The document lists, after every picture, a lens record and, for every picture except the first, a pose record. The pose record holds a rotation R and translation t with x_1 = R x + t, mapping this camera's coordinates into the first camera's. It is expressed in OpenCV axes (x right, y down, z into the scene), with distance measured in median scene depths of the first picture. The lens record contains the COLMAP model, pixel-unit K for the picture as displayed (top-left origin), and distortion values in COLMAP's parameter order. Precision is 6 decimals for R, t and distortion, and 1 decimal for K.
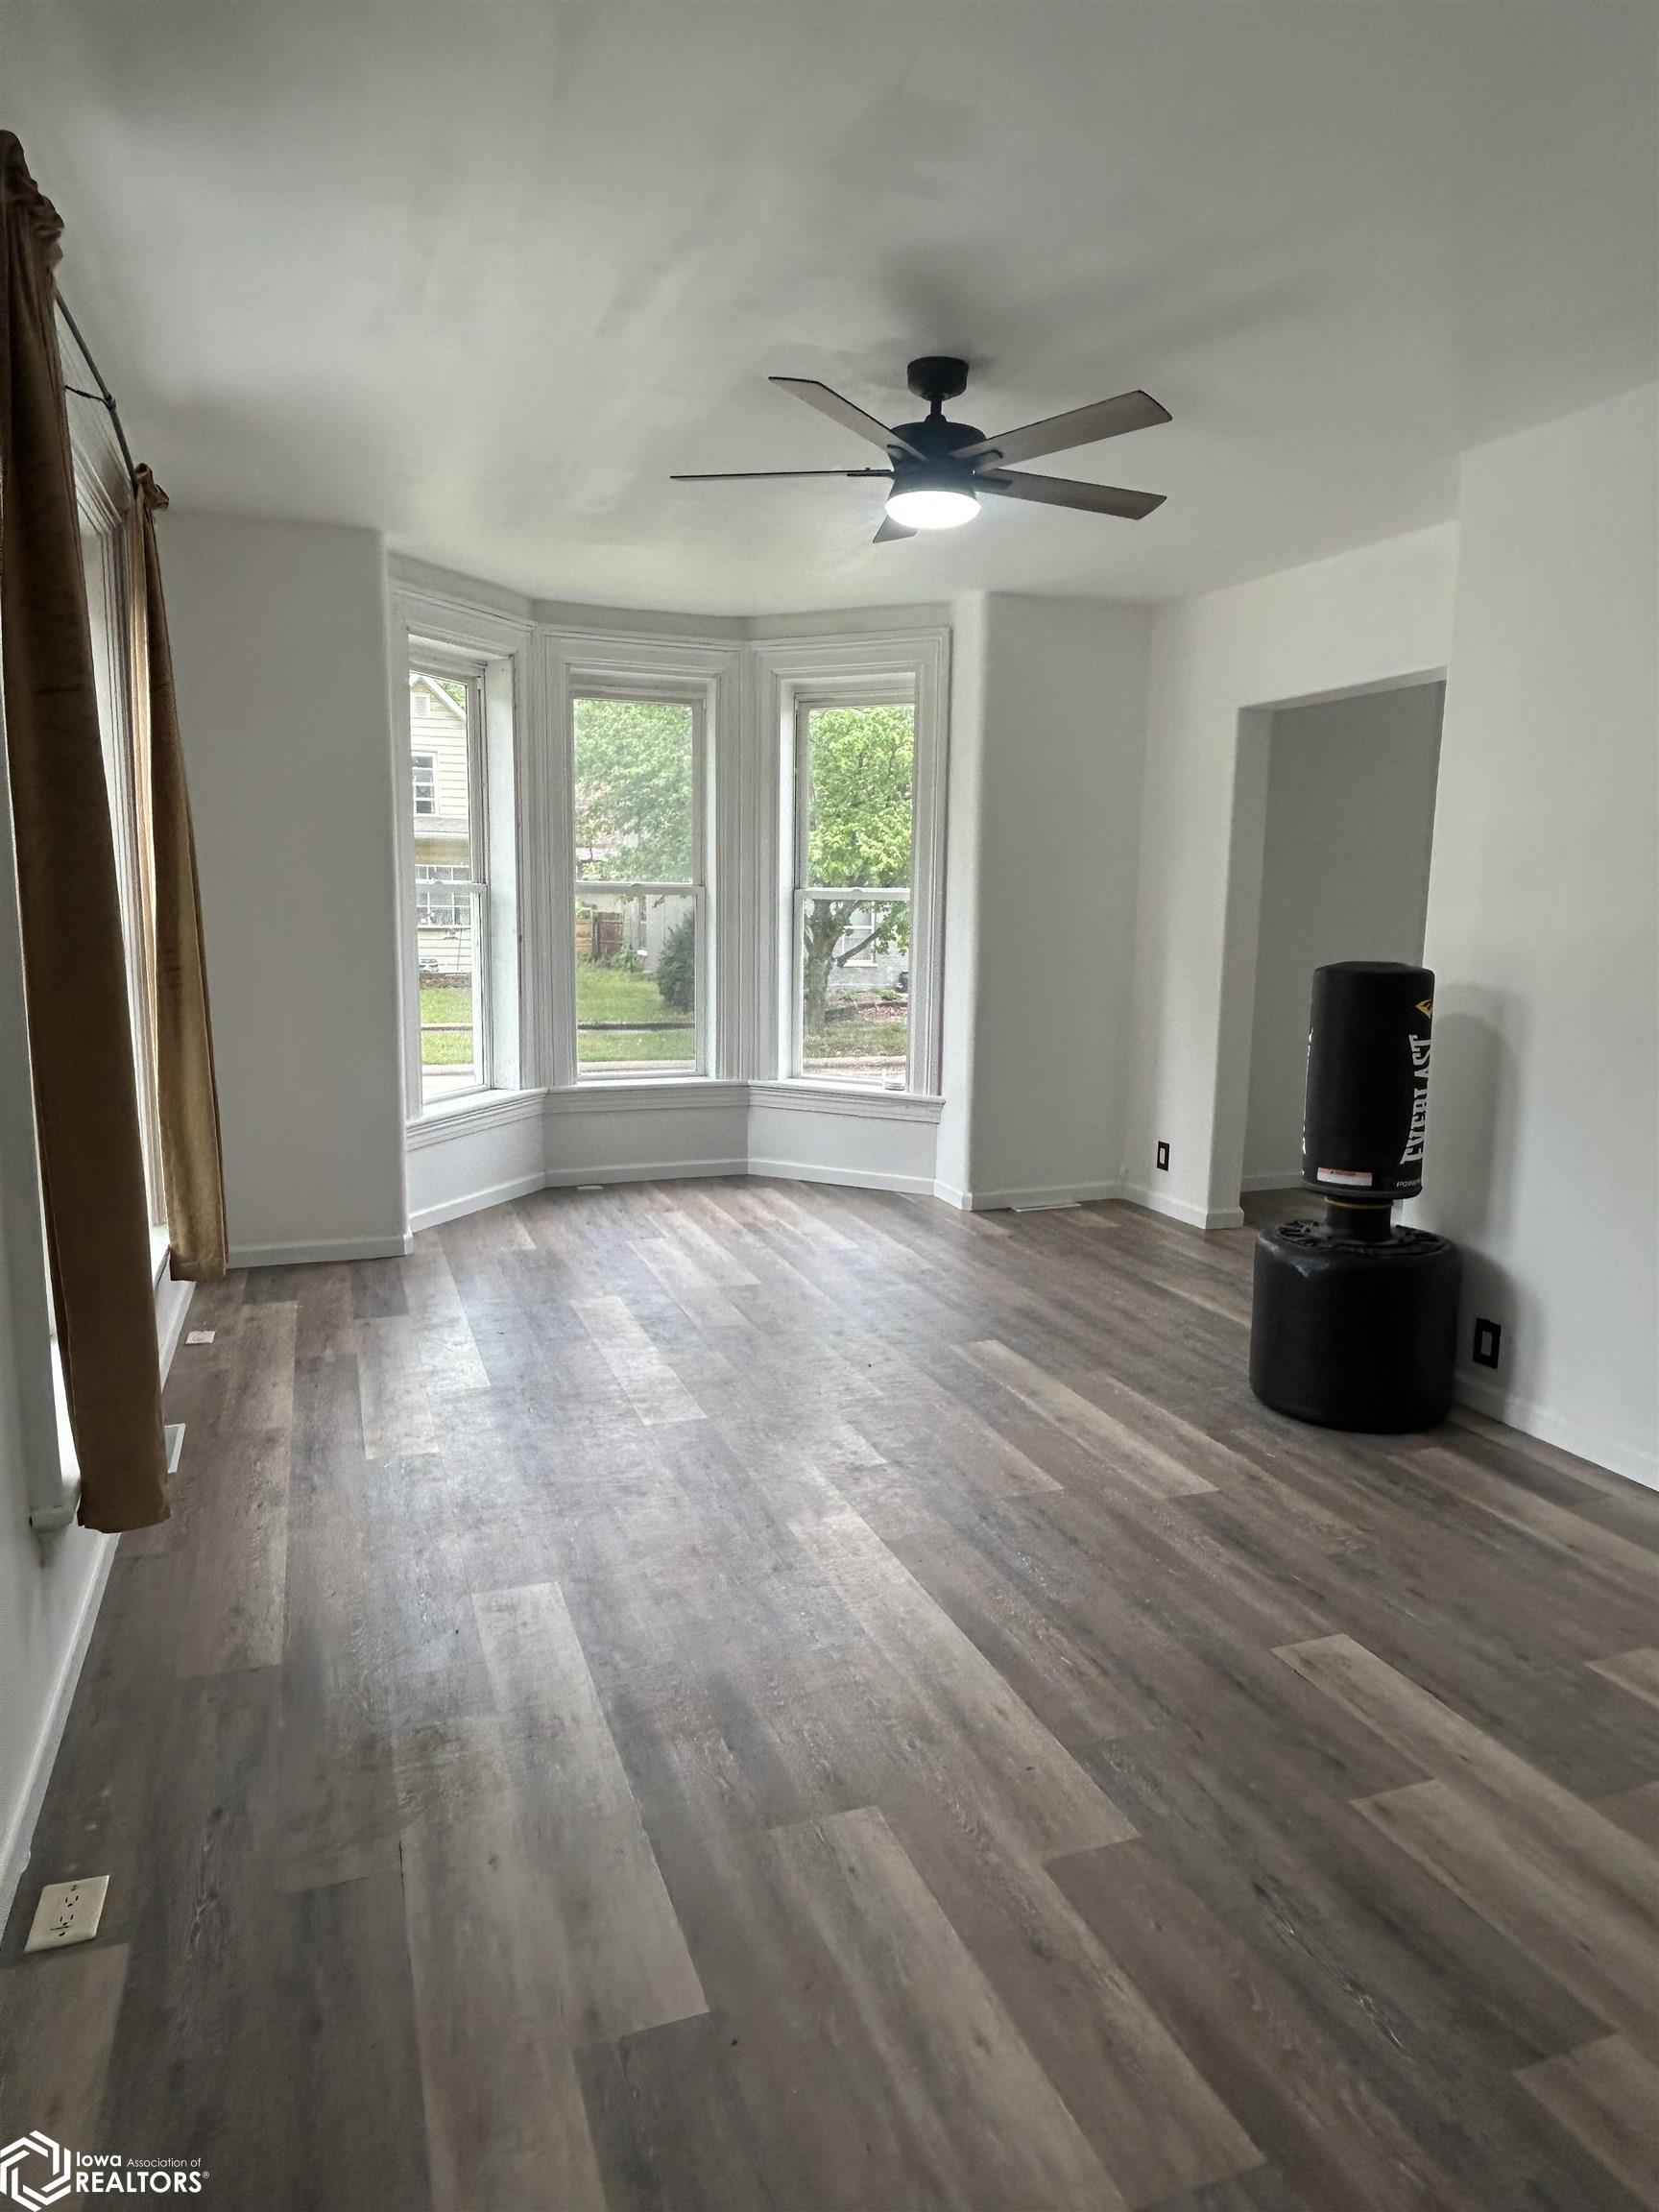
lens RADIAL K [[1389.5, 0, 837.3], [0, 1389.5, 1099.0], [0, 0, 1]] dist [-0.002587, -0.002661]
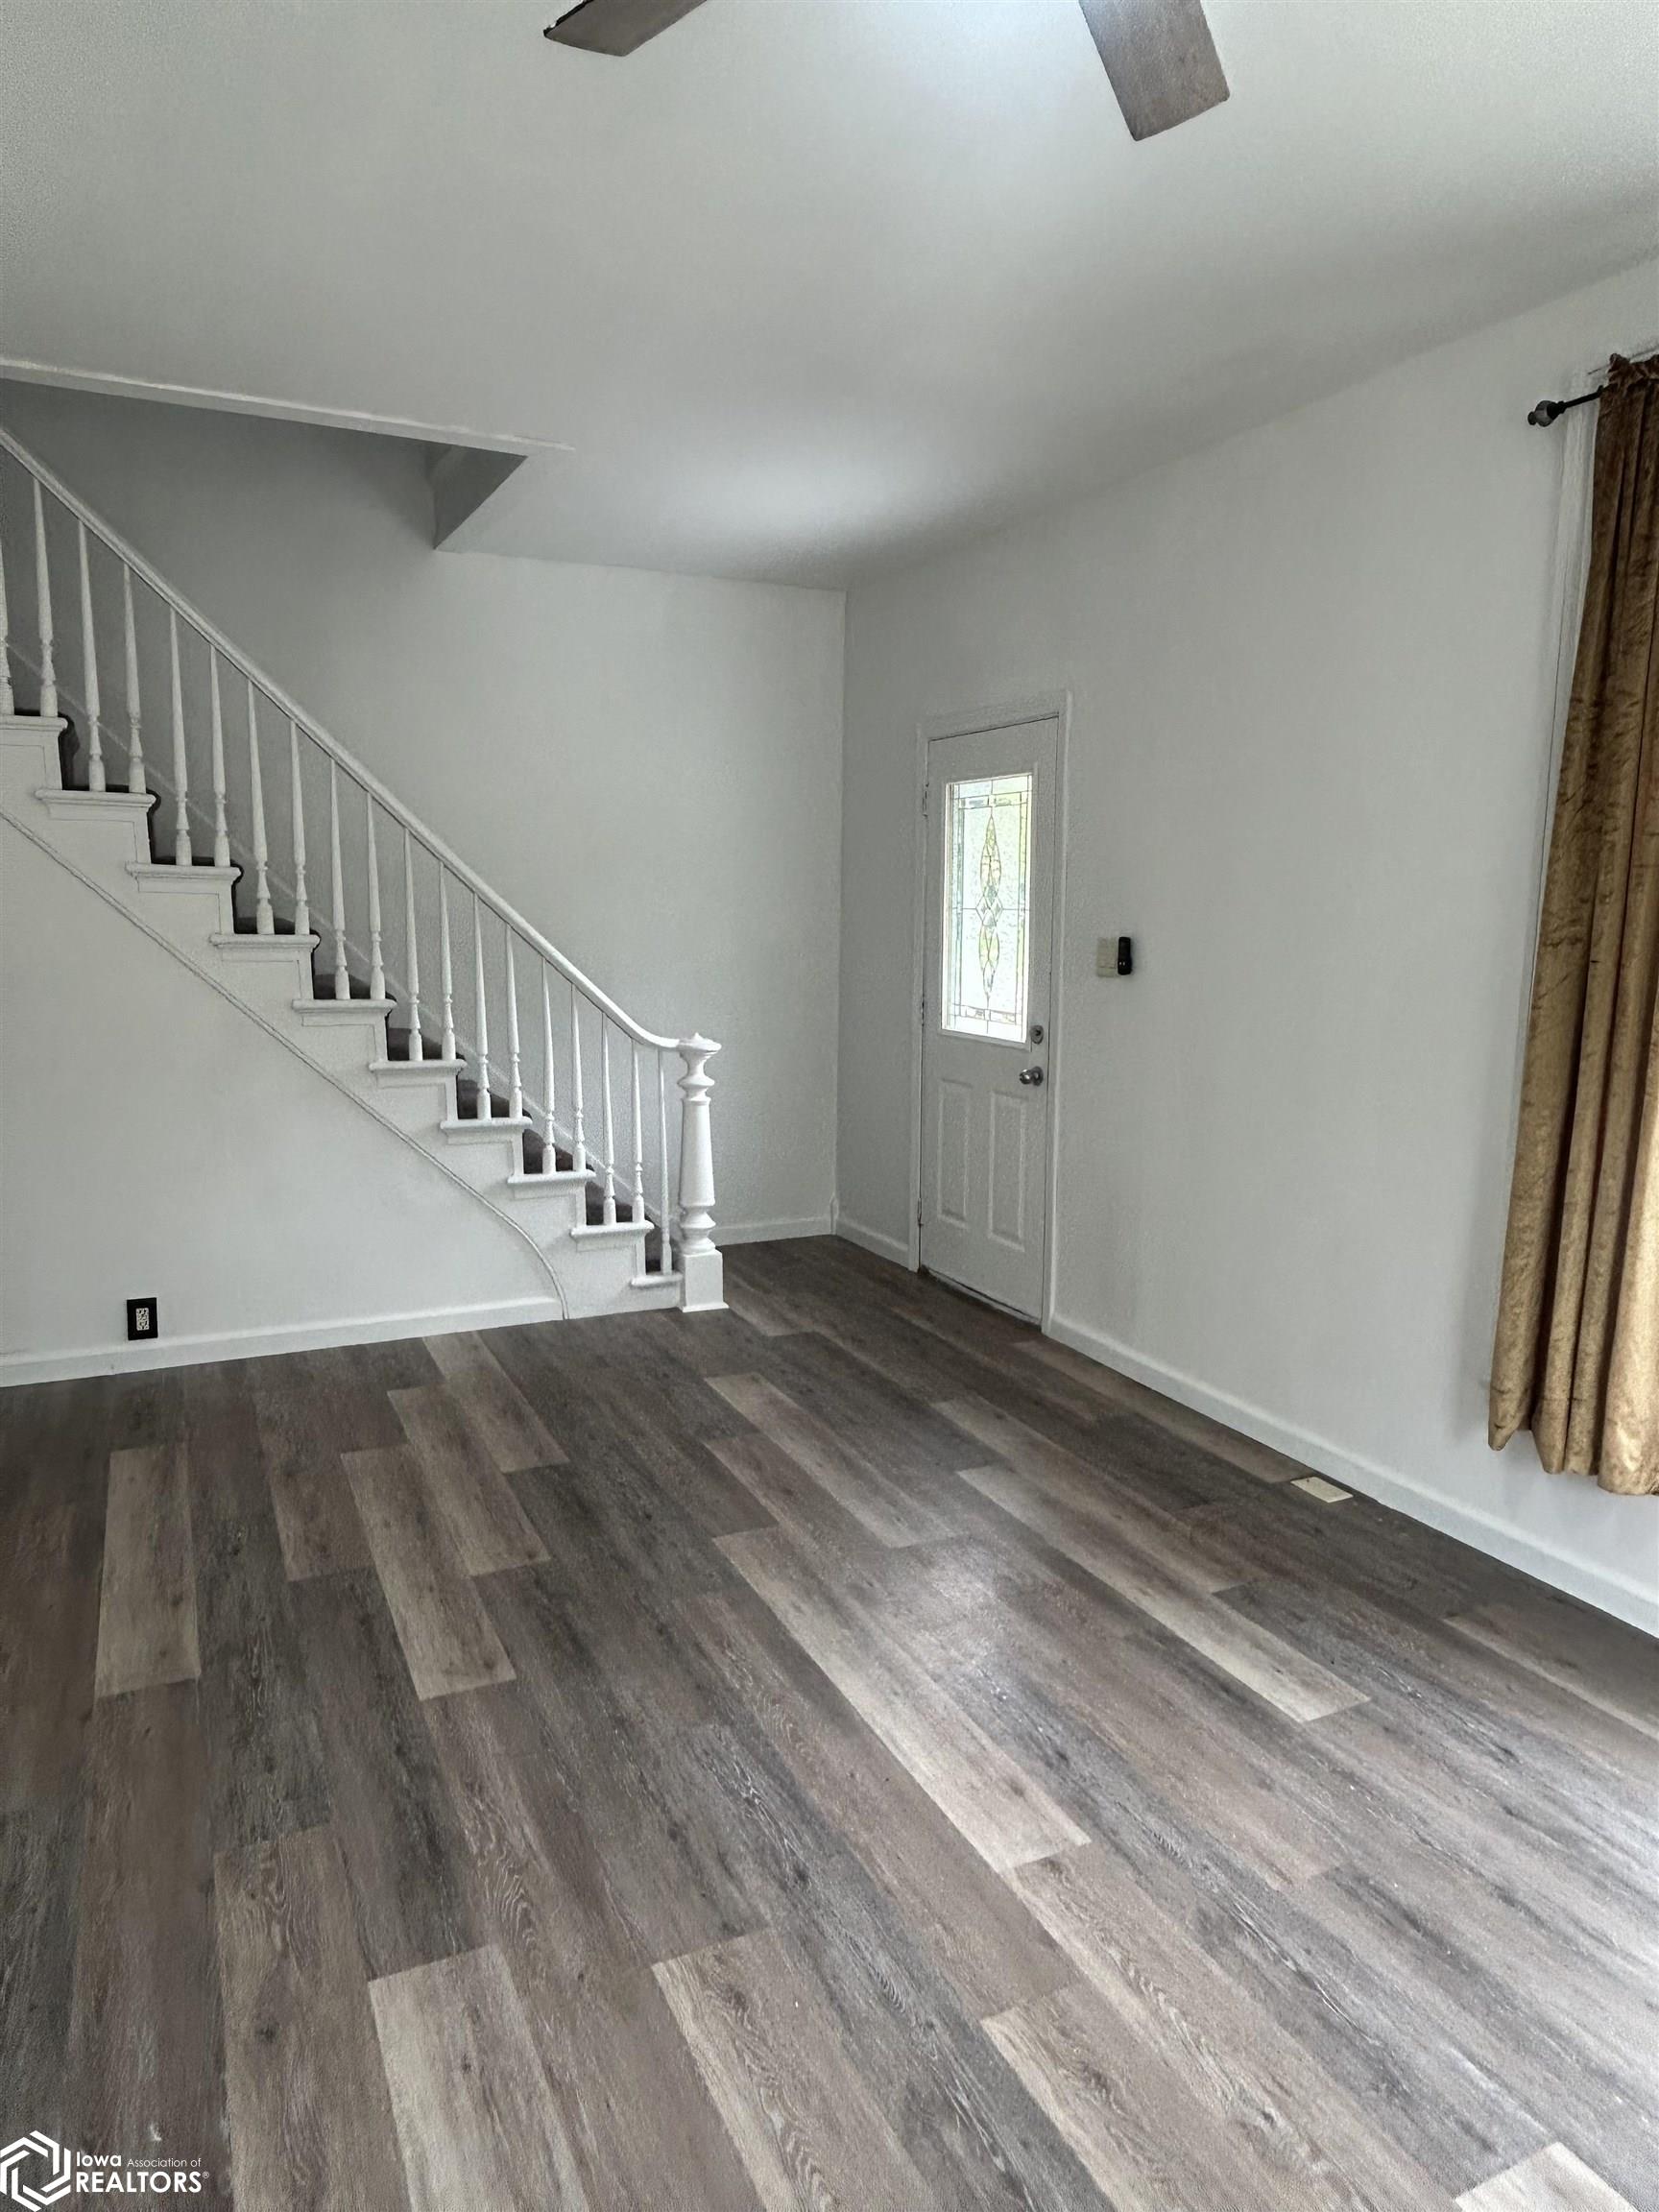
lens RADIAL K [[1389.5, 0, 837.3], [0, 1389.5, 1099.0], [0, 0, 1]] dist [-0.002587, -0.002661]
pose [[-0.994552, -0.017855, -0.102702, 0.181567], [-0.045503, 0.960761, 0.273620, -0.250047], [0.093787, 0.276803, -0.956339, 1.710386]]
